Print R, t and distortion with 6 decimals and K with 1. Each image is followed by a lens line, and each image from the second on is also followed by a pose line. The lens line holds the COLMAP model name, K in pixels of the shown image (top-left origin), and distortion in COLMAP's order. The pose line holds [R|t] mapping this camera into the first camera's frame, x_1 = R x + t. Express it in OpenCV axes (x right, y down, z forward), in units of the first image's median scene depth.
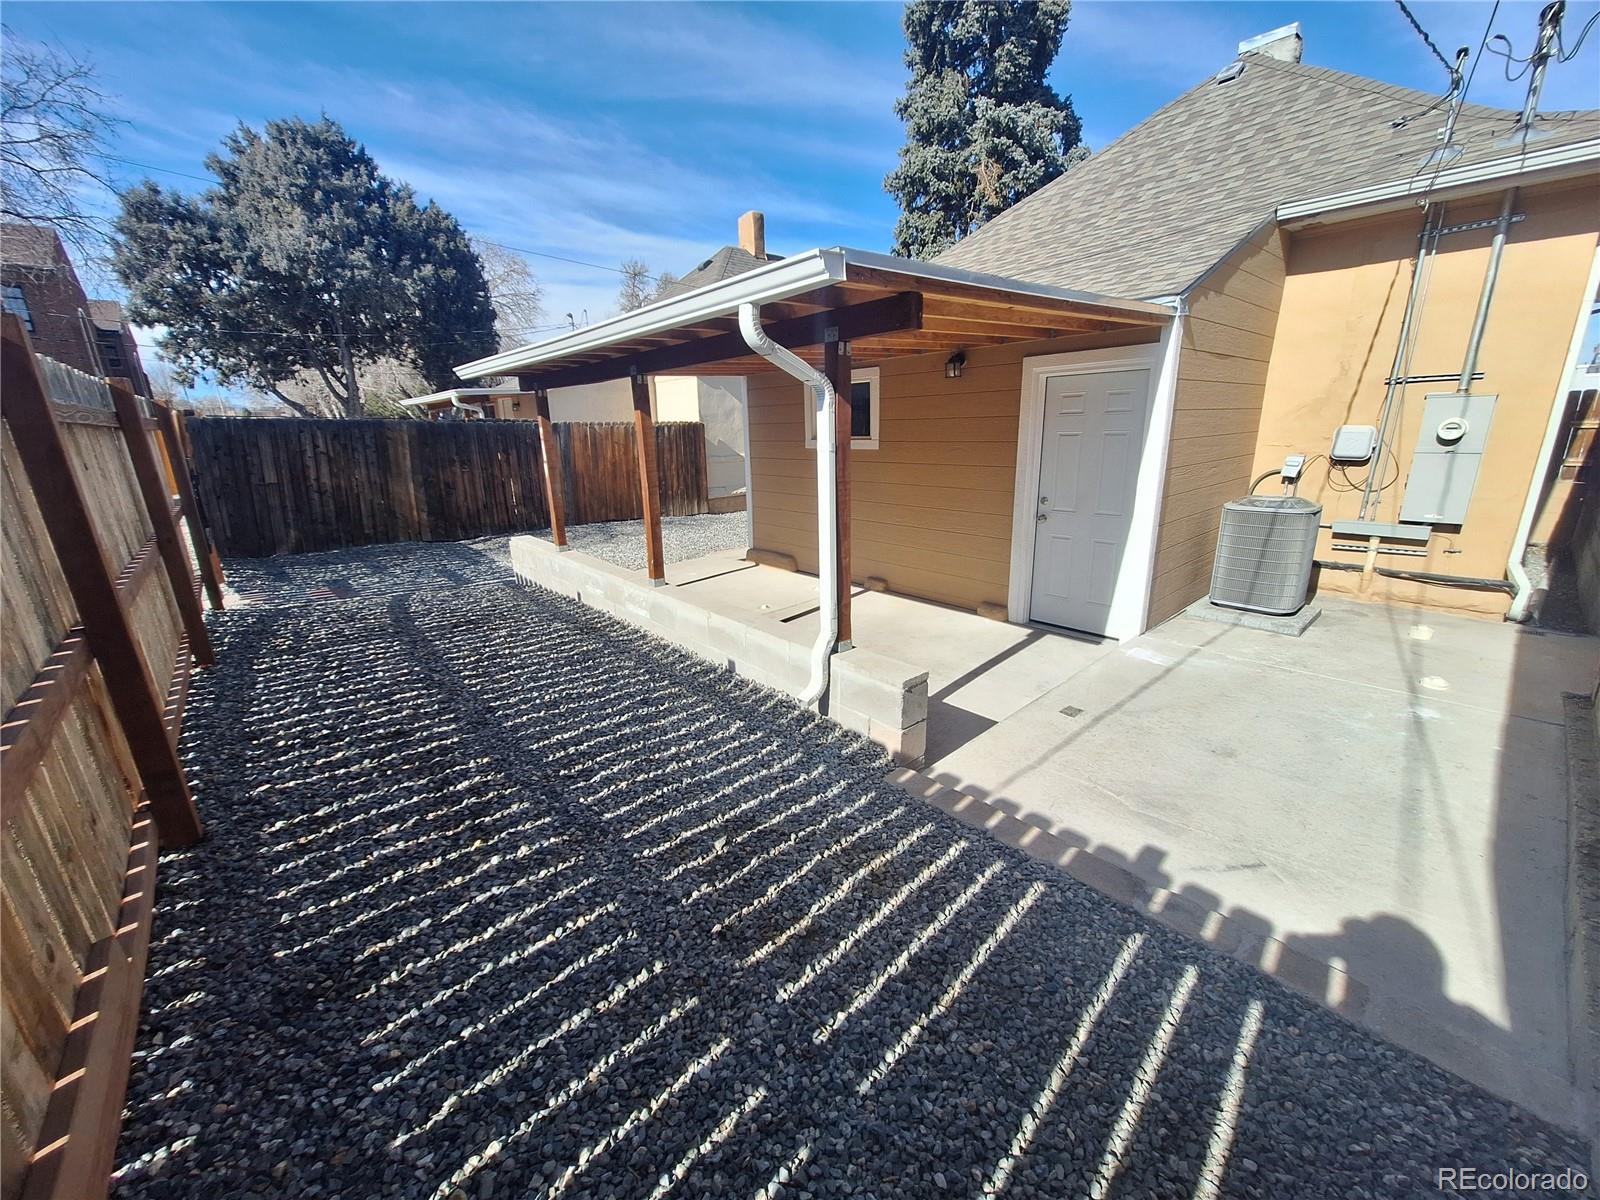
lens RADIAL K [[635.7, 0, 795.2], [0, 635.7, 606.4], [0, 0, 1]] dist [-0.002389, 0.000219]
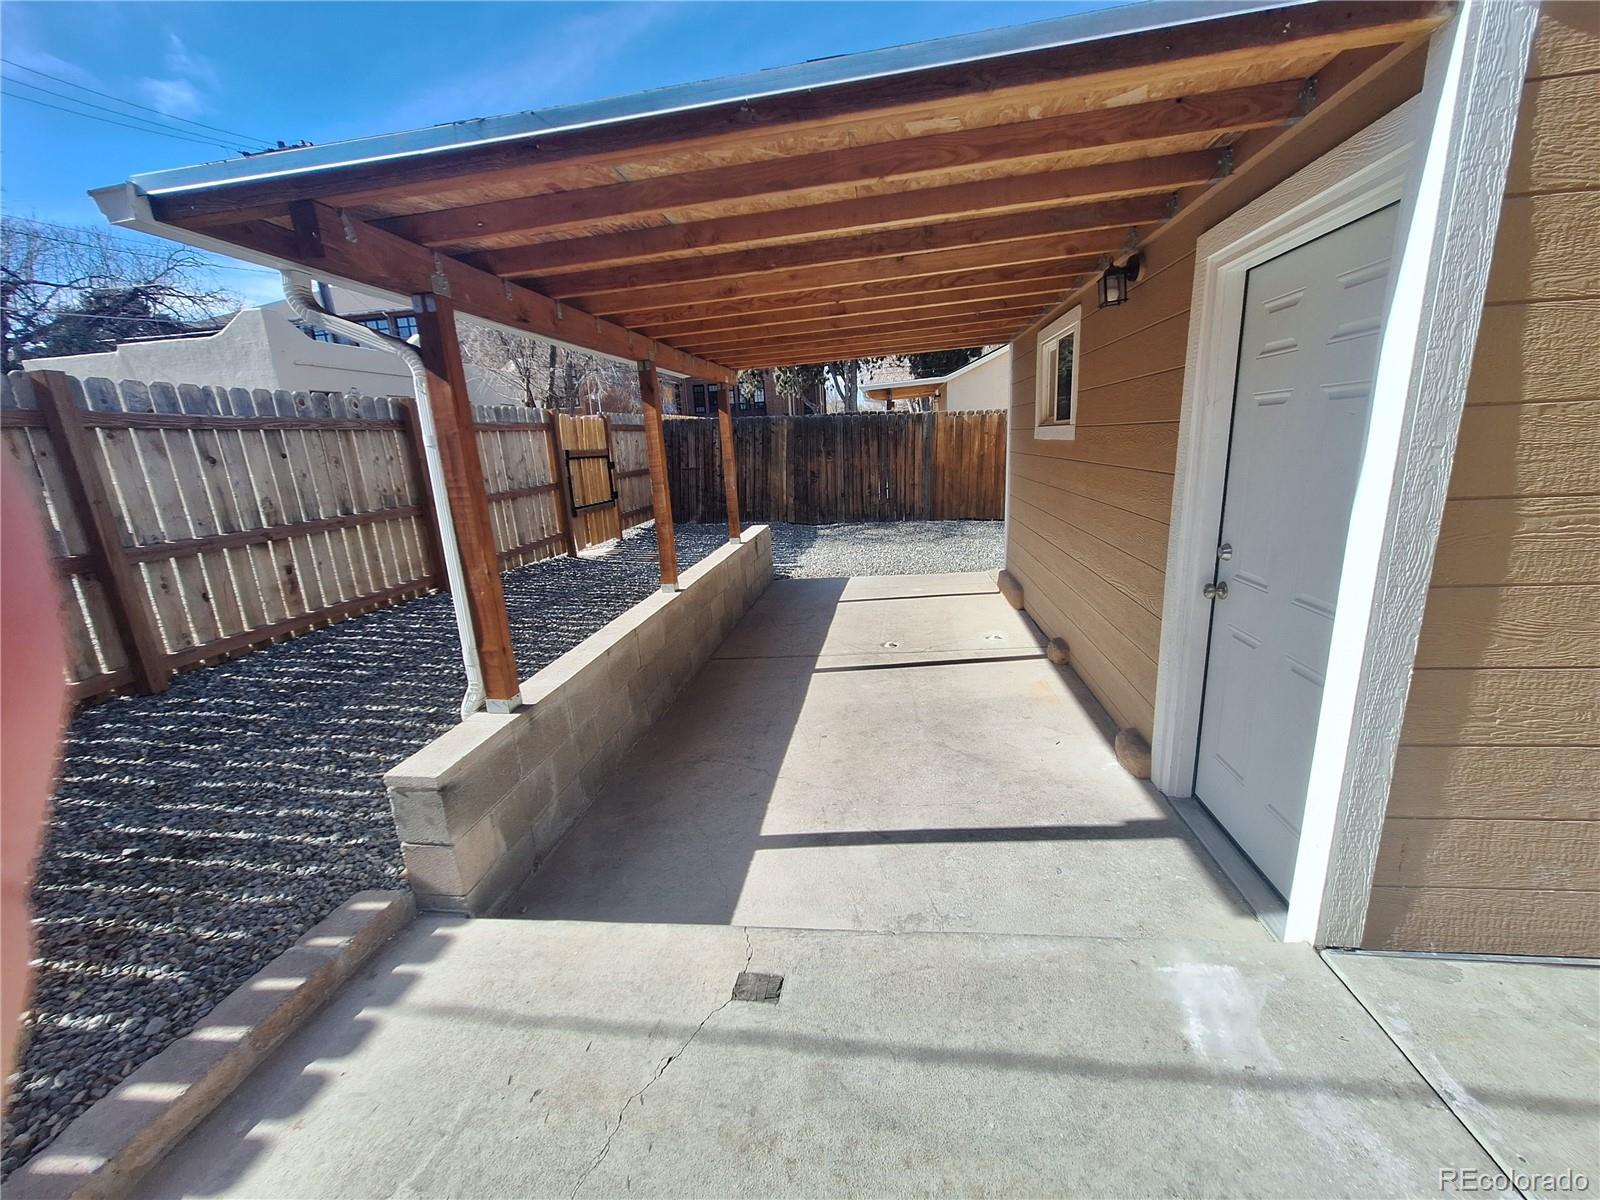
lens RADIAL K [[635.7, 0, 797.8], [0, 635.7, 593.5], [0, 0, 1]] dist [-0.002389, 0.000219]
pose [[0.654336, 0.172271, -0.736320, 0.612812], [-0.175416, 0.981724, 0.073802, -0.136719], [0.735577, 0.080871, 0.672597, 0.545804]]
